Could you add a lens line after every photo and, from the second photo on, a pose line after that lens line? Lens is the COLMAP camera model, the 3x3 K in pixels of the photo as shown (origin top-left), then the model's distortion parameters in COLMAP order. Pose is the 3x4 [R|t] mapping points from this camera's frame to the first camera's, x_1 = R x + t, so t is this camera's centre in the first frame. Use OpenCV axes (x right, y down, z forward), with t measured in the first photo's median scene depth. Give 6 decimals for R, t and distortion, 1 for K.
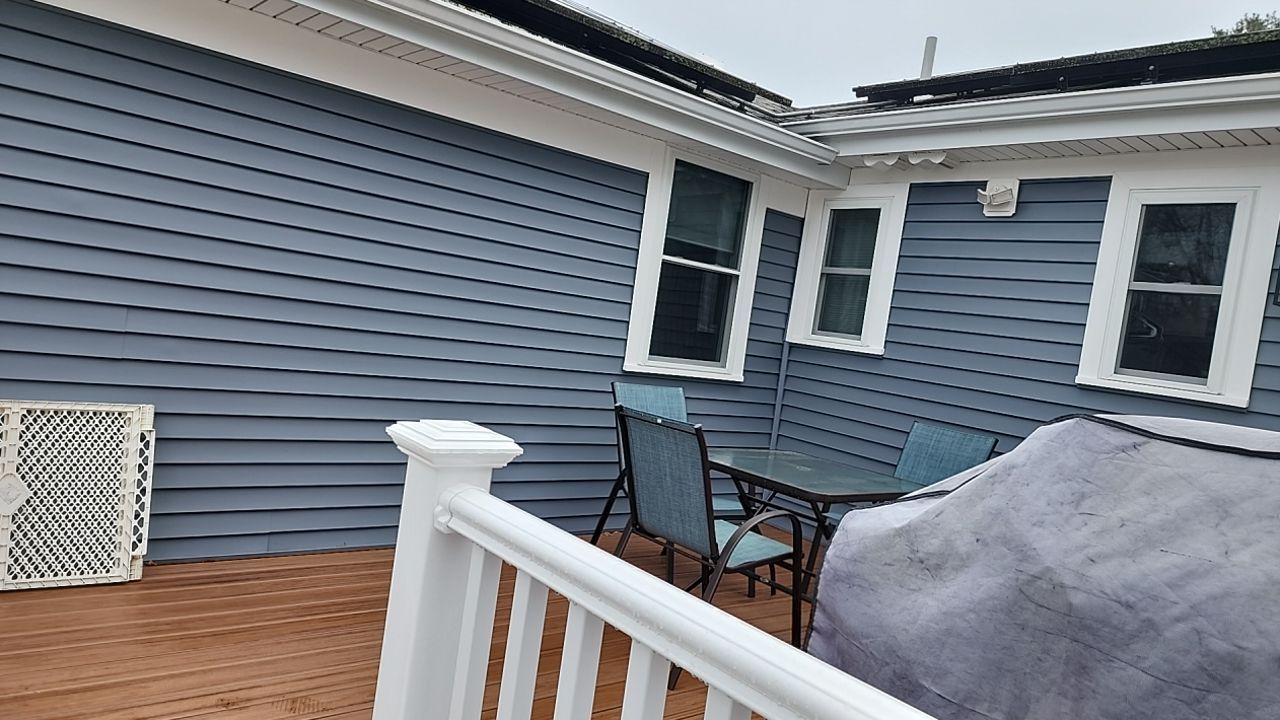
lens RADIAL K [[836.1, 0, 640.0], [0, 836.1, 360.0], [0, 0, 1]] dist [0.113742, -0.099946]
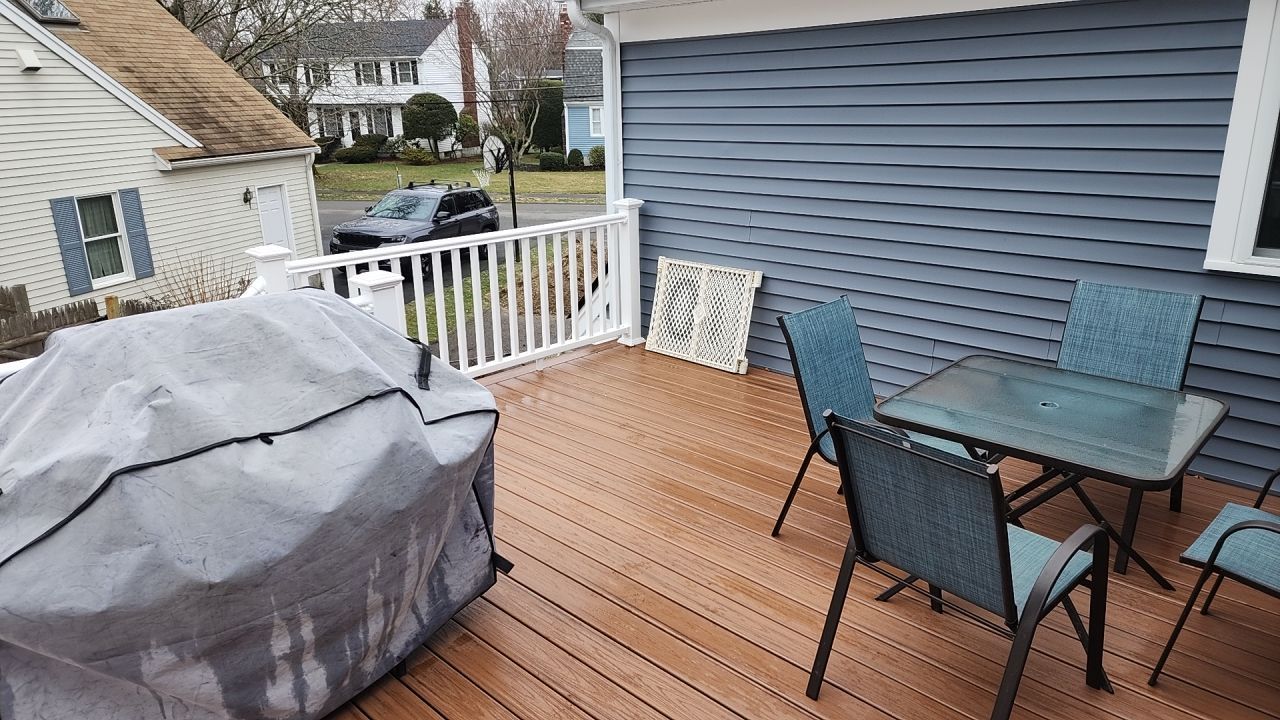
lens RADIAL K [[836.1, 0, 640.0], [0, 836.1, 360.0], [0, 0, 1]] dist [0.113742, -0.099946]
pose [[0.063378, 0.149214, -0.986772, 0.996632], [-0.025421, 0.988680, 0.147870, -0.009756], [0.997666, 0.015713, 0.066454, 0.680026]]
